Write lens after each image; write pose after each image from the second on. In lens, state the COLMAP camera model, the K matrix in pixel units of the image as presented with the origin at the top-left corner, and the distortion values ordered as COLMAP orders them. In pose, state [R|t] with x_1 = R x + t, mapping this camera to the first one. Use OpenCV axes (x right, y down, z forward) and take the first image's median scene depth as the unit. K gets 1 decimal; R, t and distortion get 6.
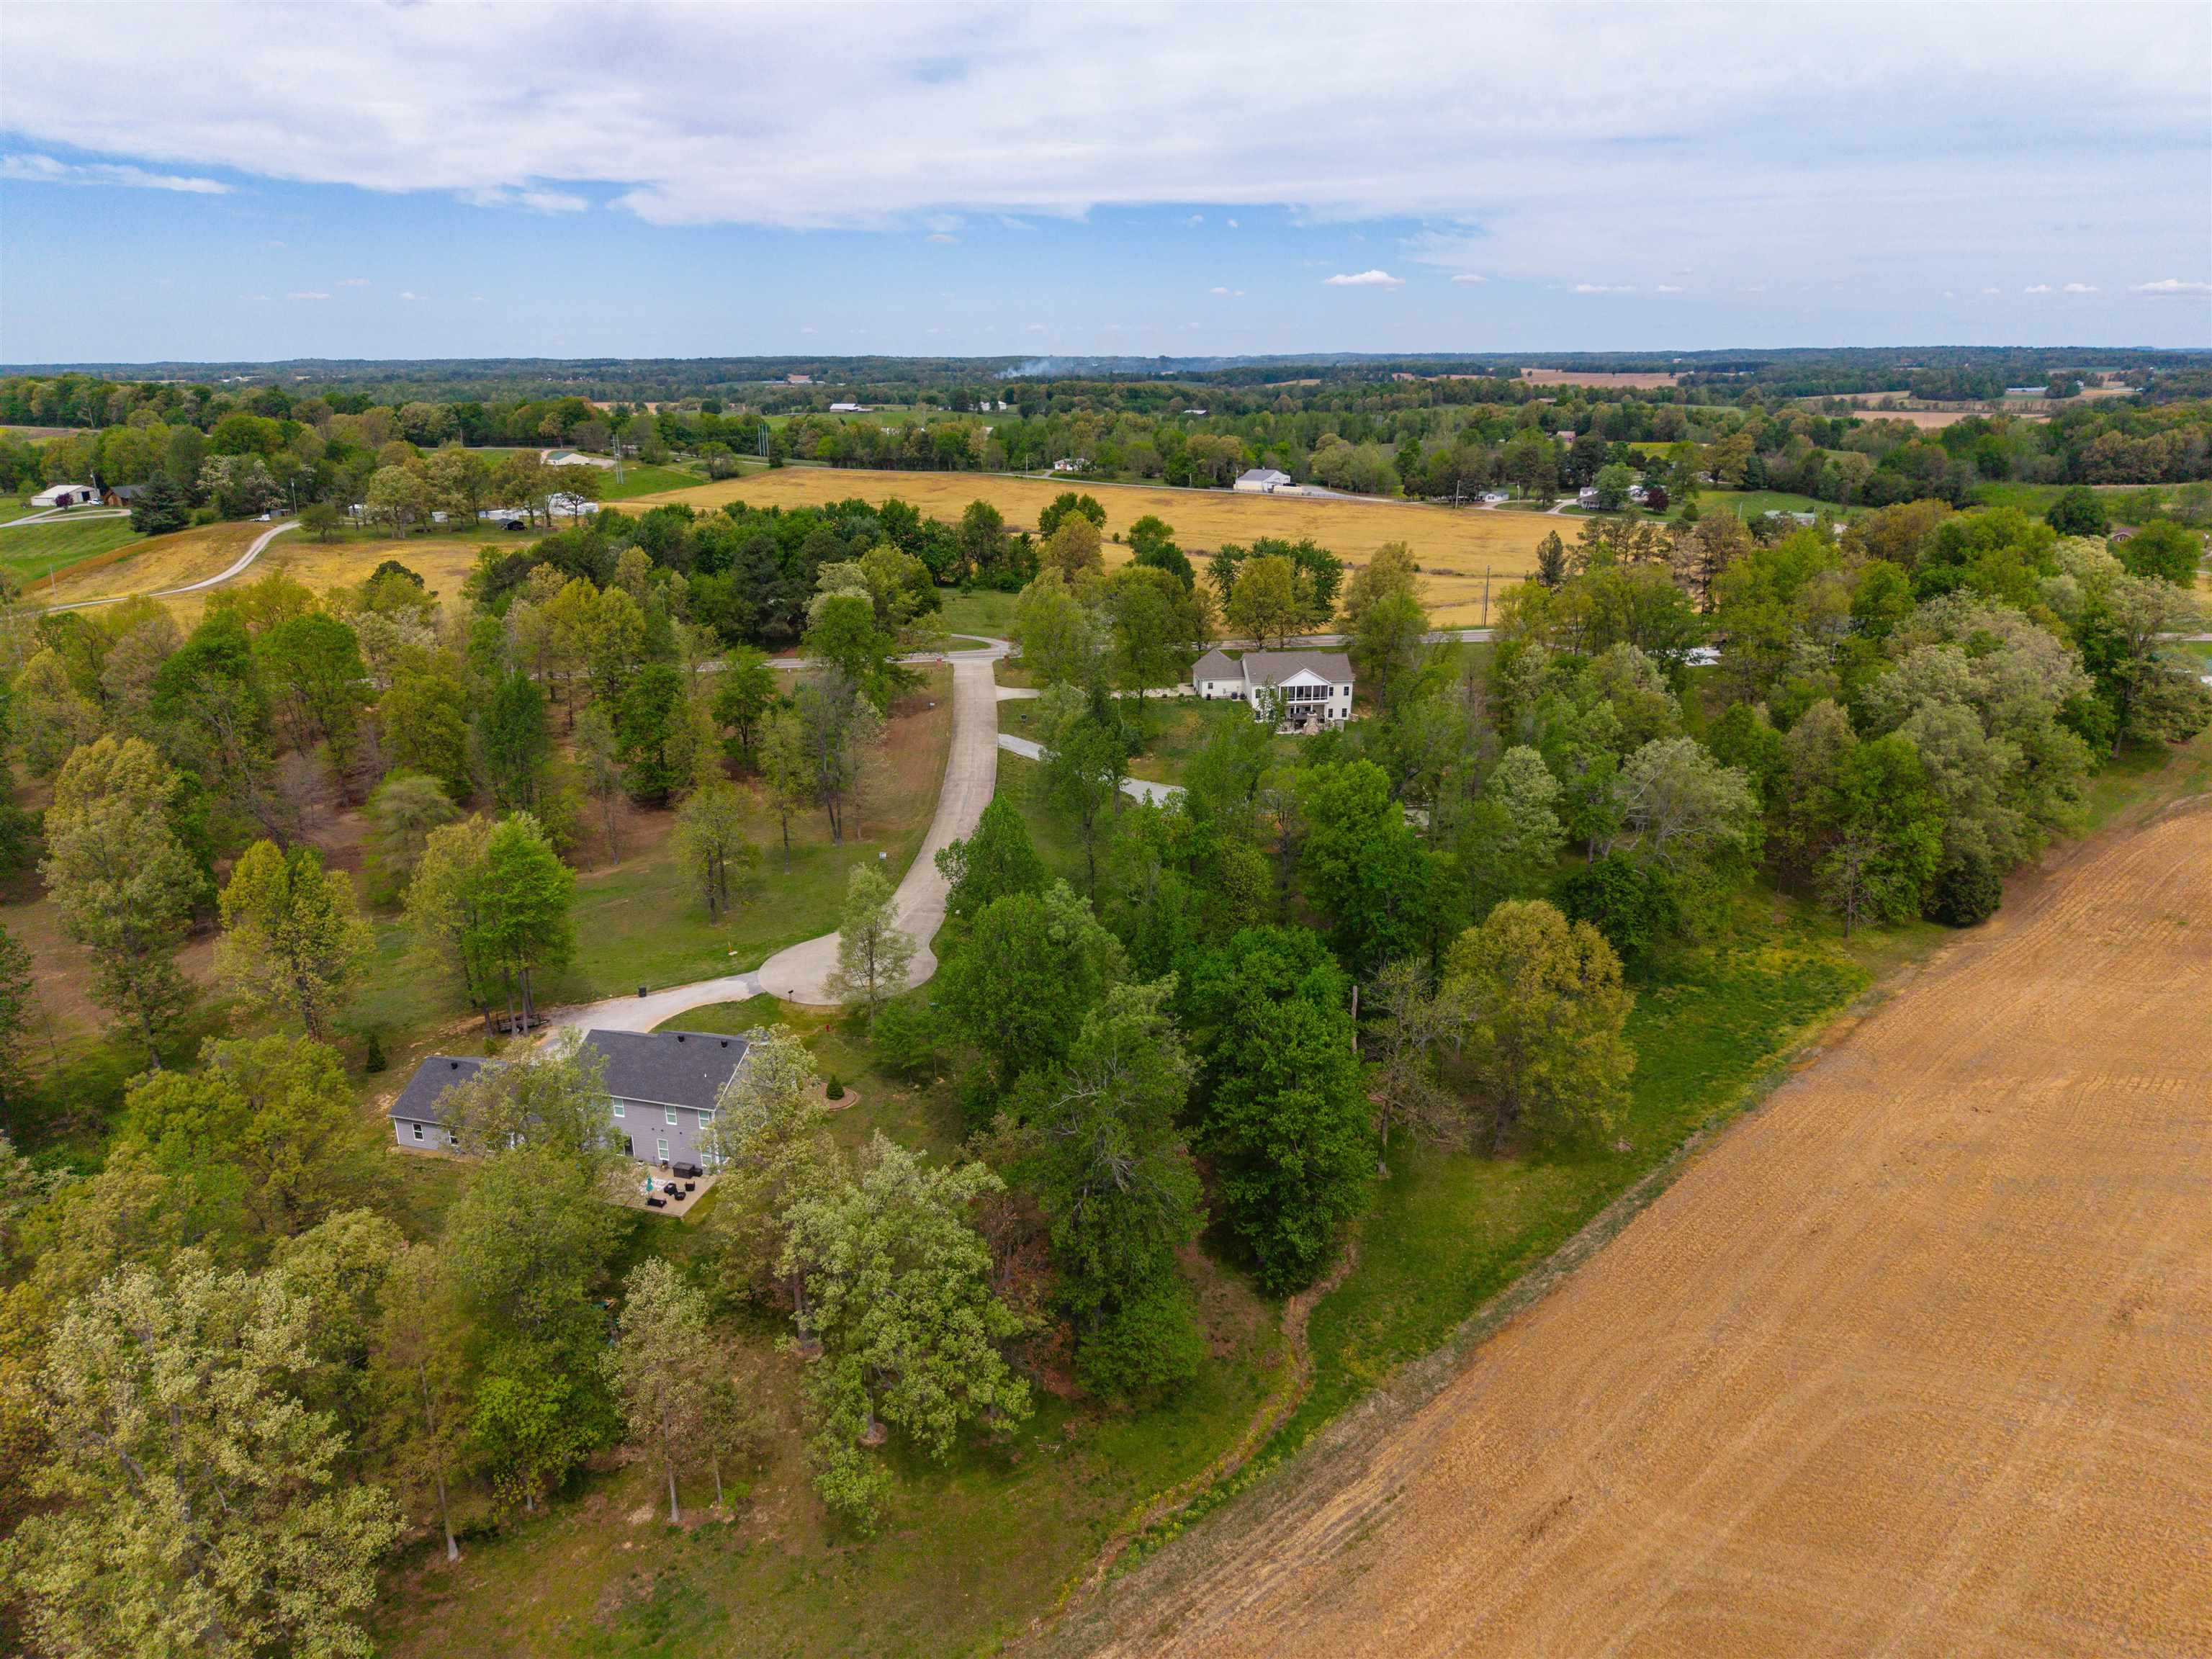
lens RADIAL K [[1526.3, 0, 1121.6], [0, 1526.3, 814.0], [0, 0, 1]] dist [0.008378, -0.007418]
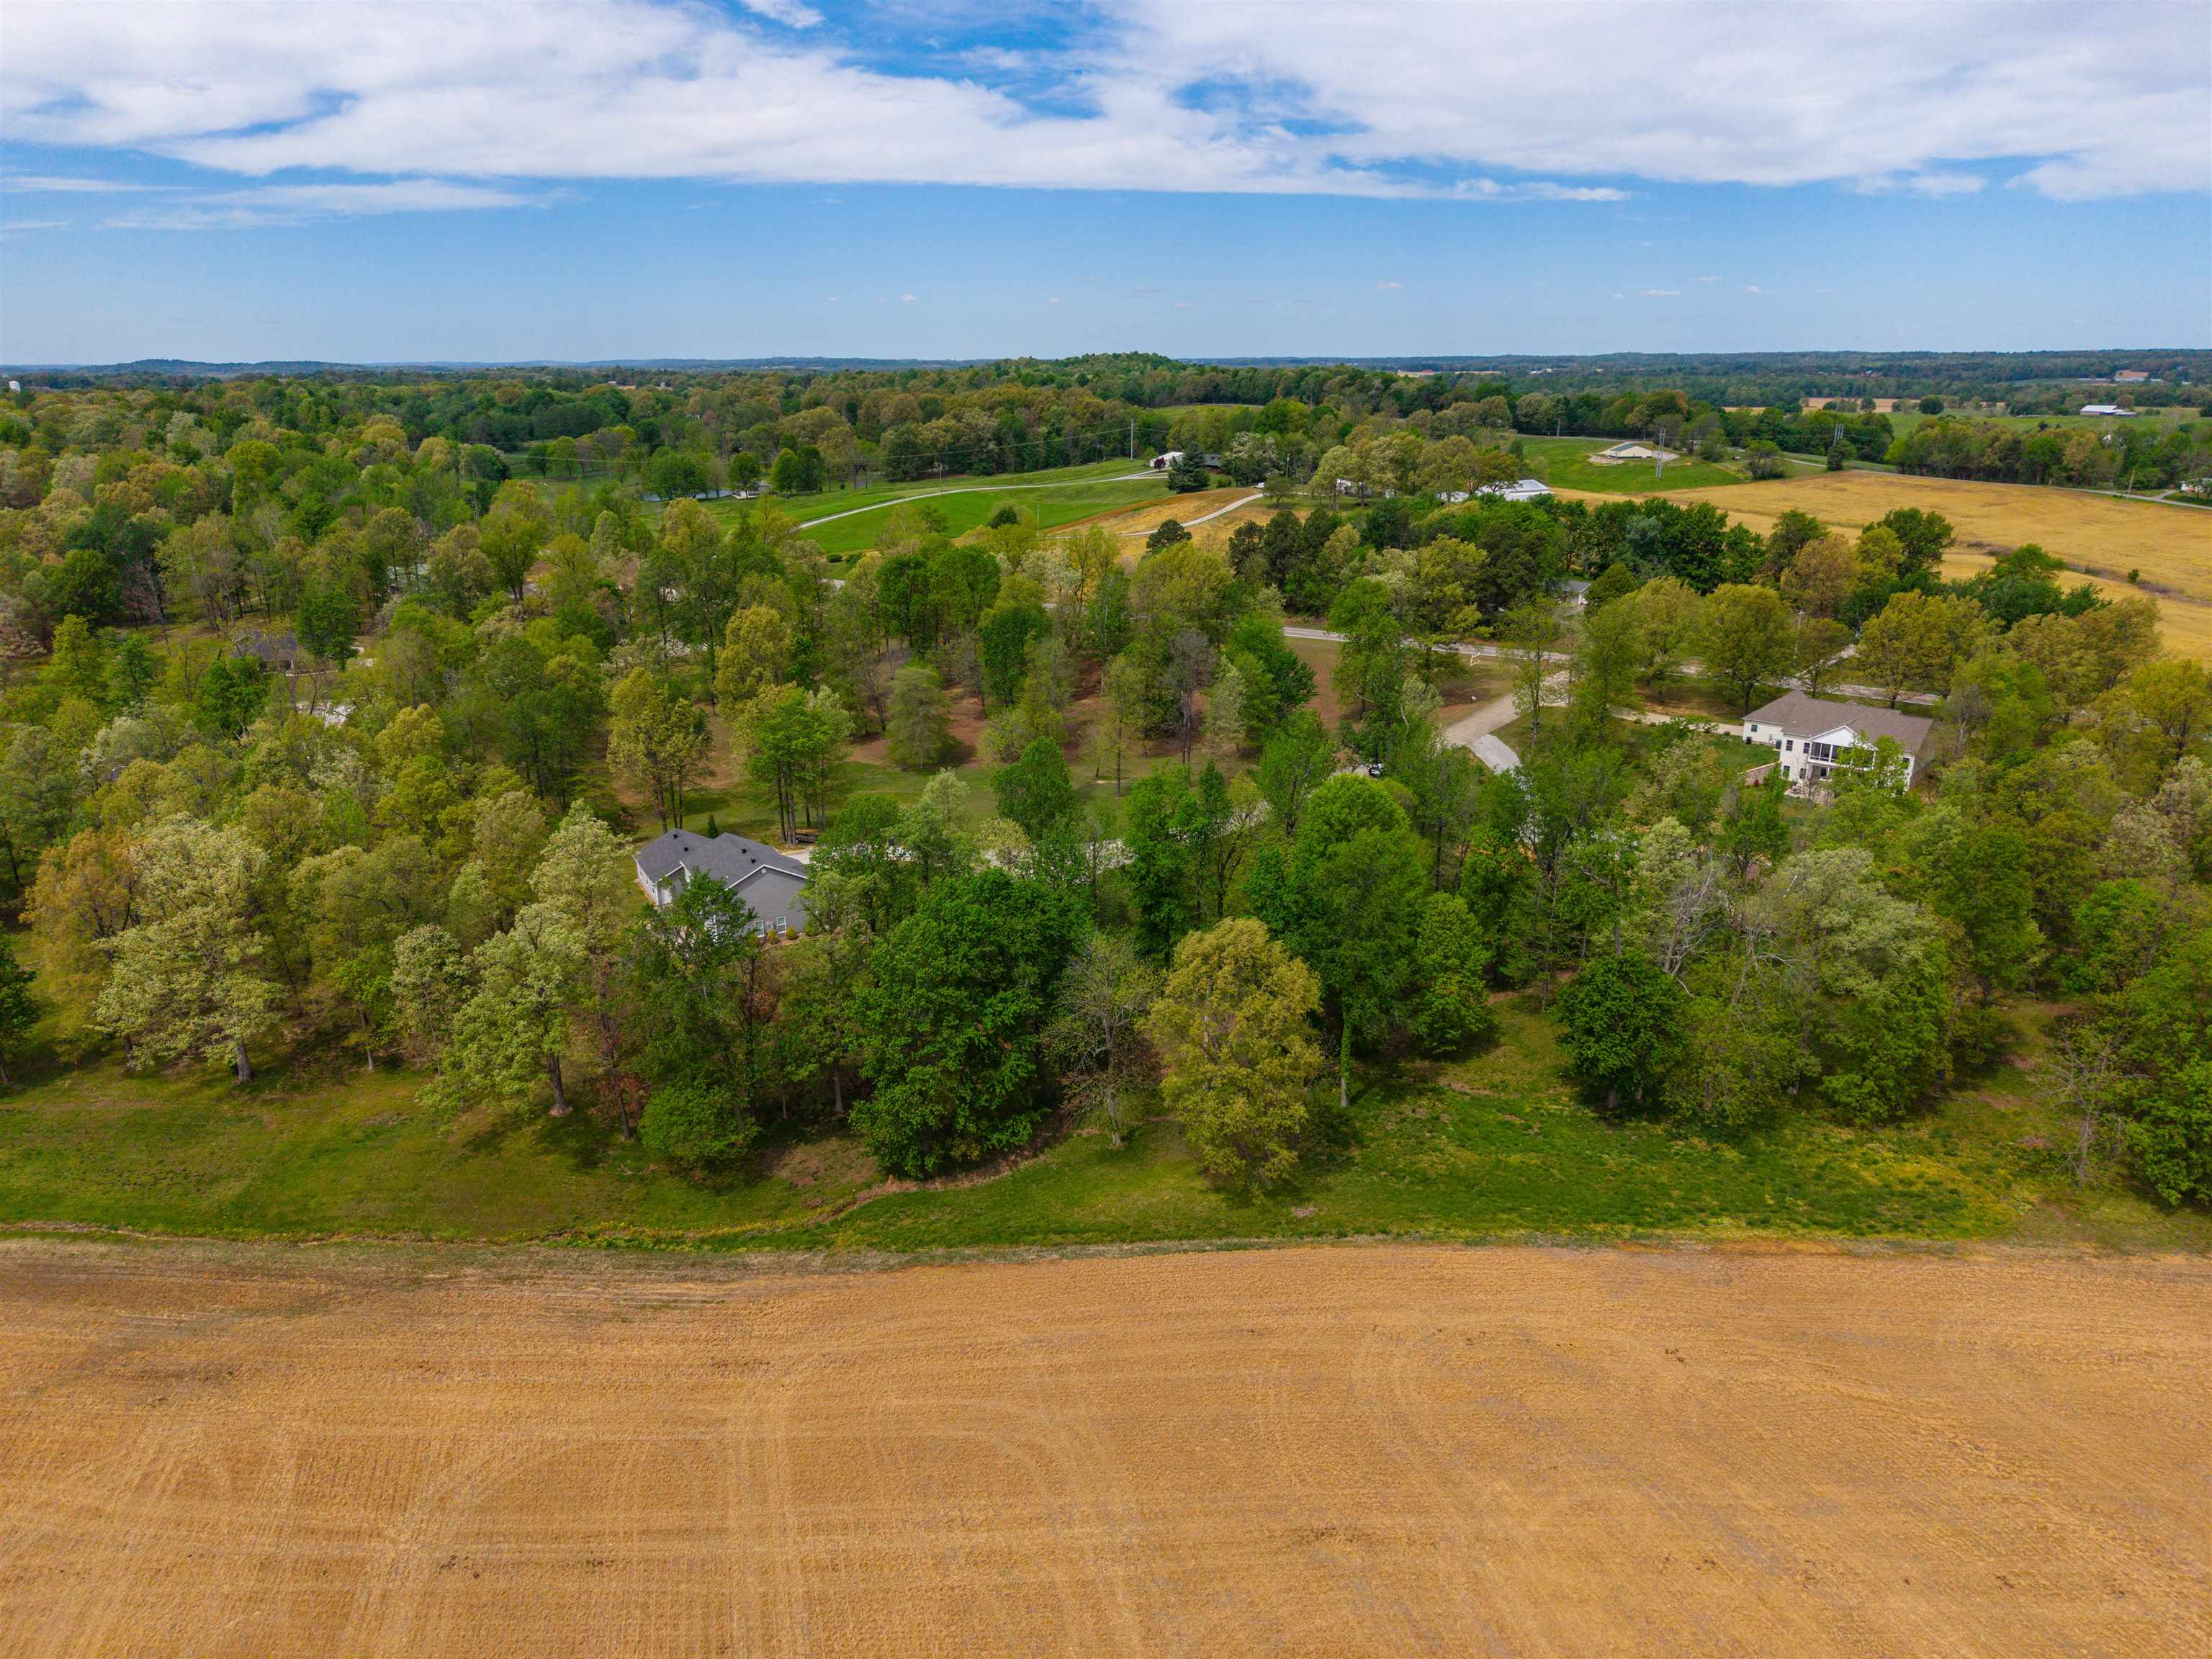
lens RADIAL K [[1526.3, 0, 1099.5], [0, 1526.3, 829.9], [0, 0, 1]] dist [0.008378, -0.007418]
pose [[0.676052, 0.219681, -0.703345, 0.154182], [-0.210385, 0.972338, 0.101476, -0.013567], [0.706181, 0.079370, 0.703568, 0.045752]]
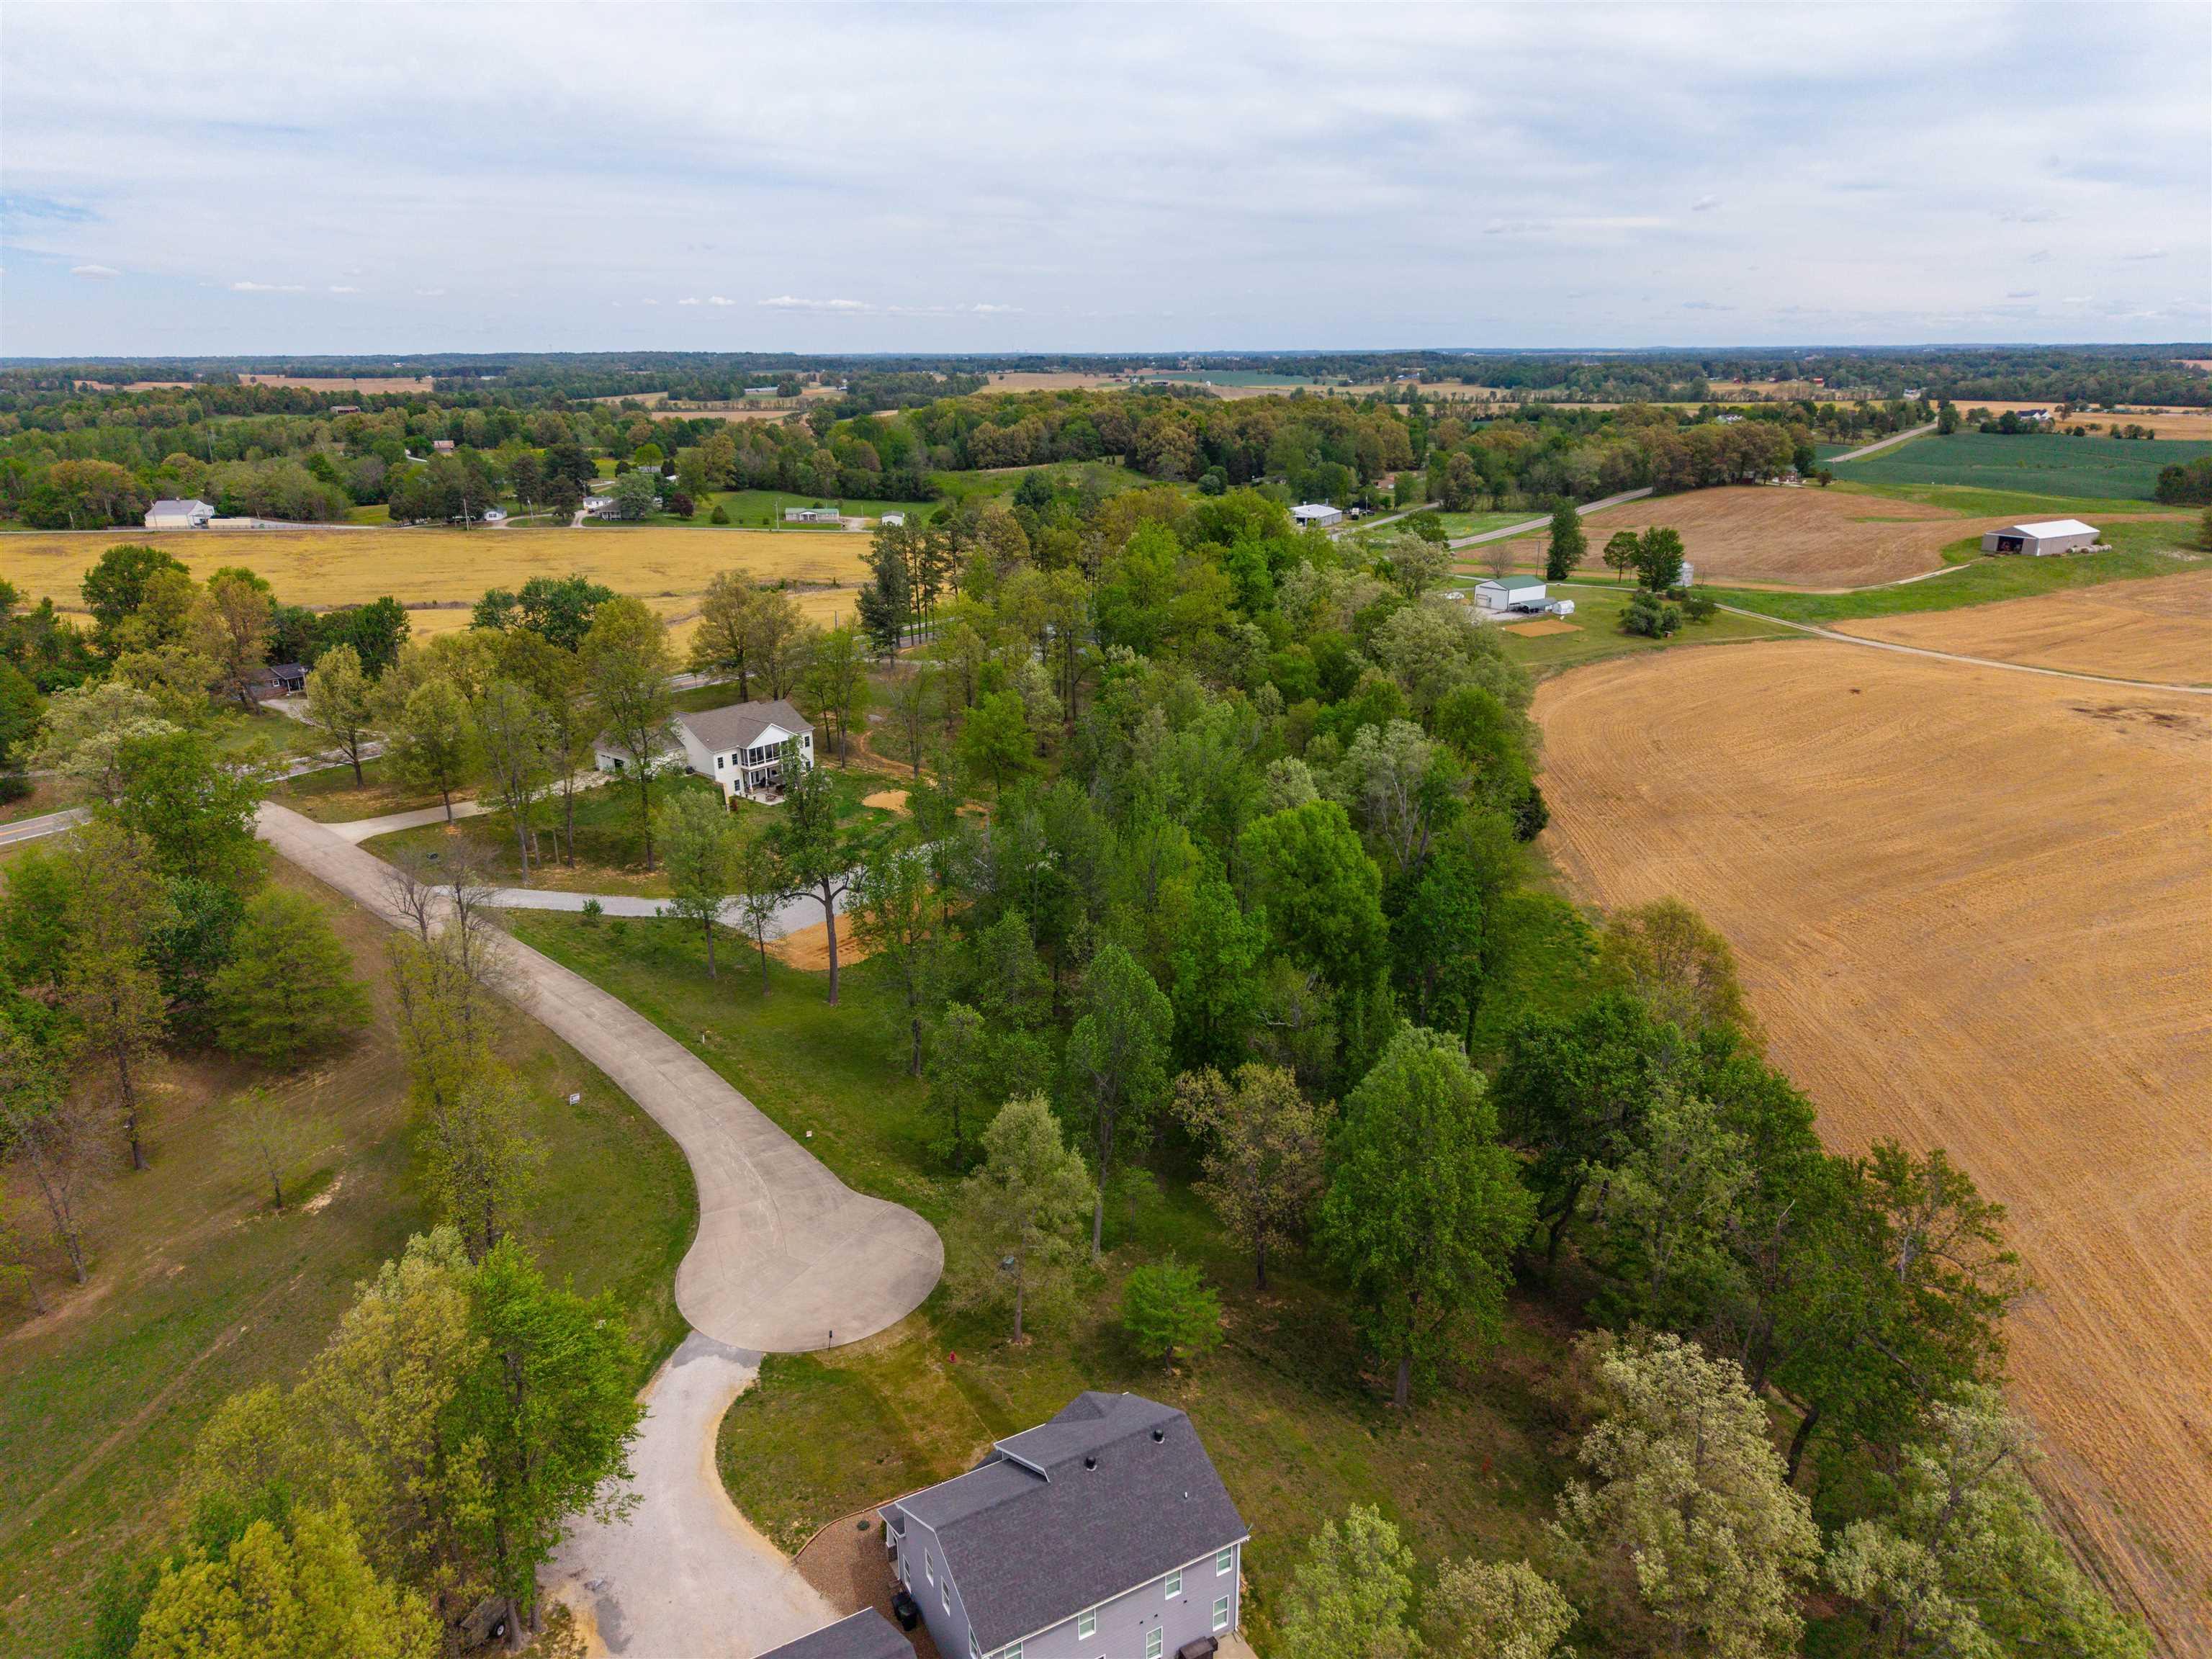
lens RADIAL K [[1526.3, 0, 1154.2], [0, 1526.3, 803.1], [0, 0, 1]] dist [0.008378, -0.007418]
pose [[0.697302, -0.199978, 0.688316, -0.109842], [0.206583, 0.975614, 0.074167, -0.024795], [-0.686363, 0.090477, 0.721609, 0.090139]]
